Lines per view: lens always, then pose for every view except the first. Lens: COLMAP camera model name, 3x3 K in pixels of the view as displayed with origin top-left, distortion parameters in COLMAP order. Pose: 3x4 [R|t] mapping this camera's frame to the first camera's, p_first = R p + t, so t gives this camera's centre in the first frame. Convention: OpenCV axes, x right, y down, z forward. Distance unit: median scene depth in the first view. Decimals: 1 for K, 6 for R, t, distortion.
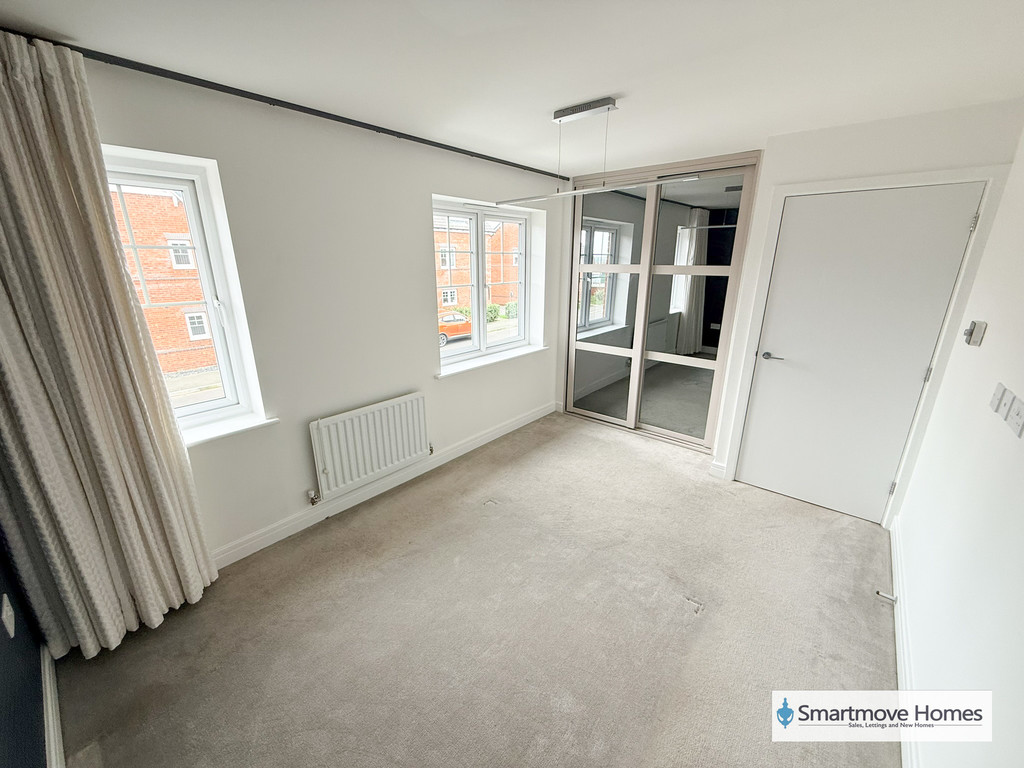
lens RADIAL K [[407.2, 0, 509.7], [0, 407.2, 388.1], [0, 0, 1]] dist [-0.003212, 0.000276]
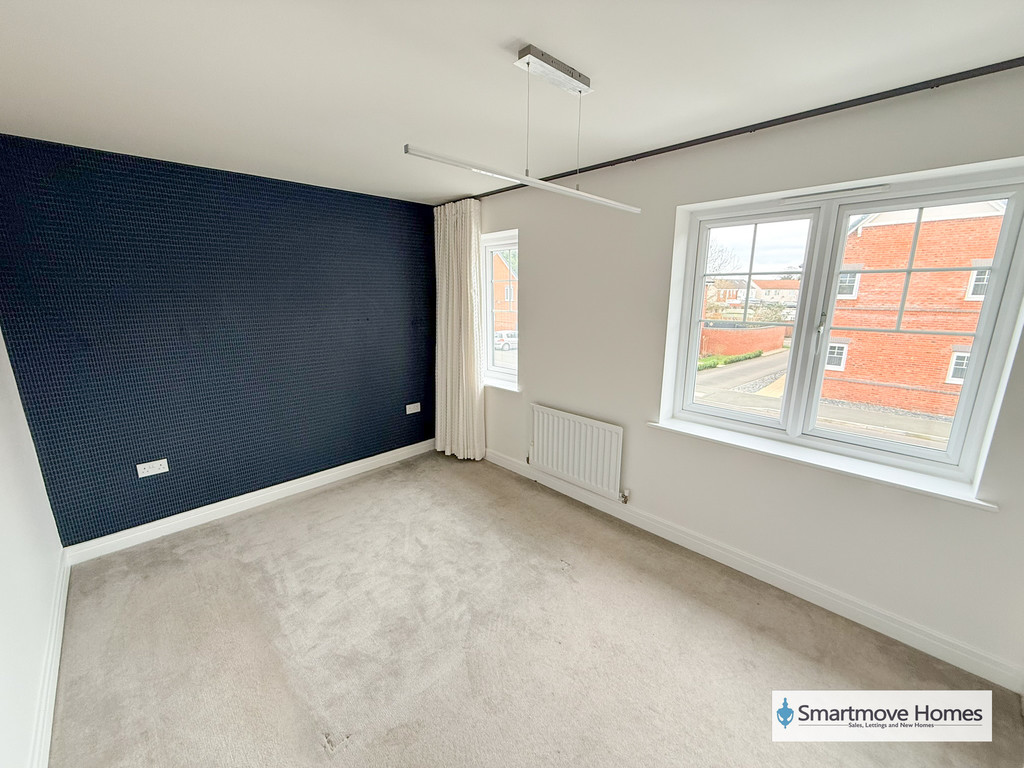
lens RADIAL K [[407.2, 0, 508.8], [0, 407.2, 383.4], [0, 0, 1]] dist [-0.003212, 0.000276]
pose [[-0.114062, 0.211716, -0.970653, 0.616406], [-0.290918, 0.927083, 0.236398, -0.207150], [0.949925, 0.309344, -0.044153, 0.697204]]
